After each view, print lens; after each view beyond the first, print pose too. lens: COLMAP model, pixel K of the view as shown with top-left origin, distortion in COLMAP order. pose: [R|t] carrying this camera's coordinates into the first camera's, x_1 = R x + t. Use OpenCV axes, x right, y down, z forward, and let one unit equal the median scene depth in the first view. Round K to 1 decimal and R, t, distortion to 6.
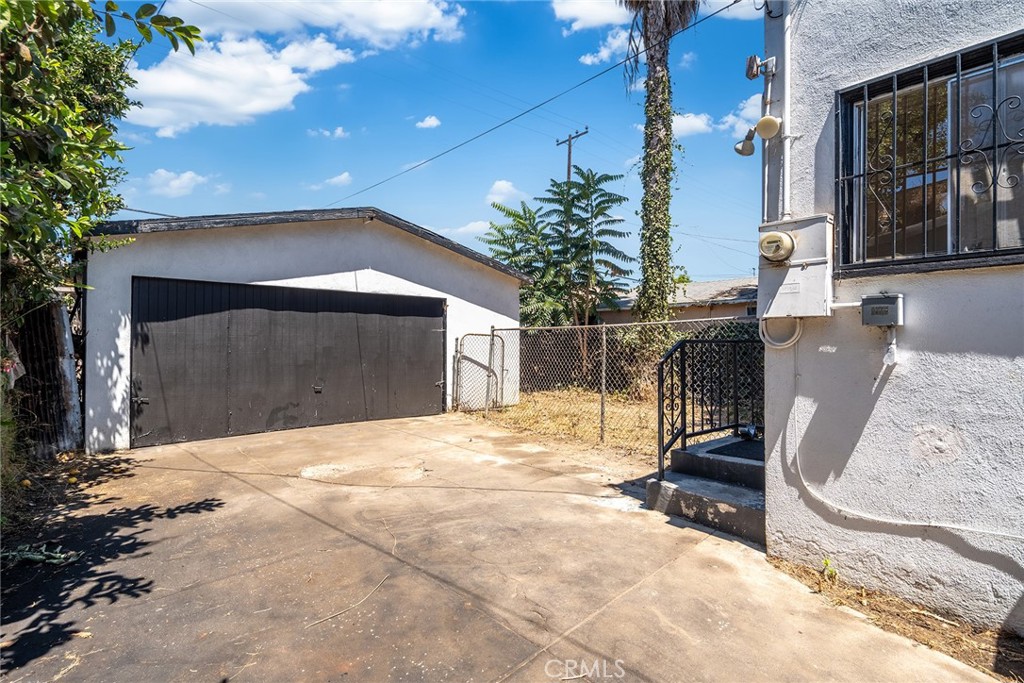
lens RADIAL K [[494.0, 0, 510.7], [0, 494.0, 345.8], [0, 0, 1]] dist [0.017510, 0.000395]
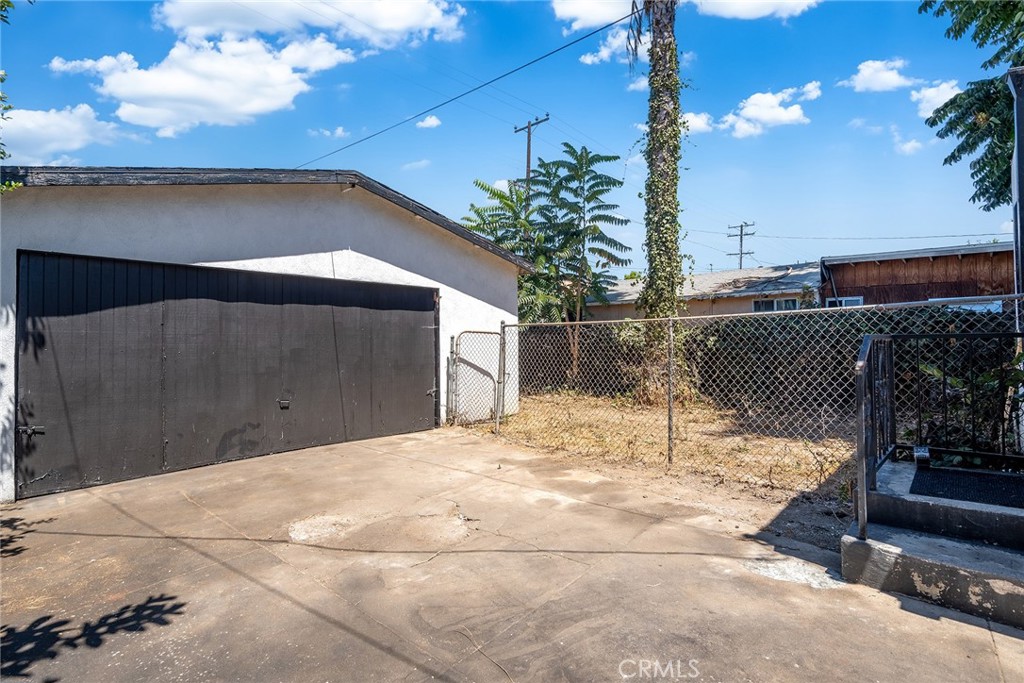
lens RADIAL K [[508.1, 0, 512.0], [0, 508.1, 341.5], [0, 0, 1]] dist [0.009112, -0.001336]
pose [[0.993075, -0.009365, 0.117107, -0.154943], [0.010079, 0.999934, -0.005506, -0.002195], [-0.117048, 0.006648, 0.993104, 0.205815]]
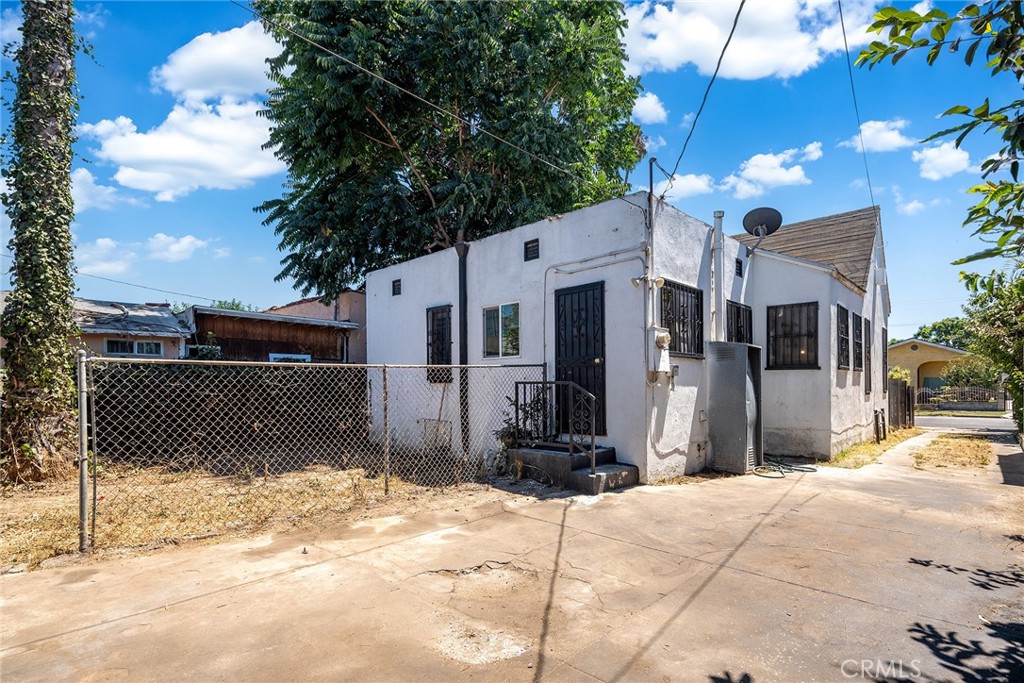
lens RADIAL K [[504.0, 0, 511.5], [0, 504.0, 401.5], [0, 0, 1]] dist [-0.004718, 0.010631]
pose [[-0.089654, -0.040077, 0.995166, -0.710947], [0.011278, 0.999085, 0.041251, -0.011159], [-0.995909, 0.014922, -0.089120, 0.817518]]
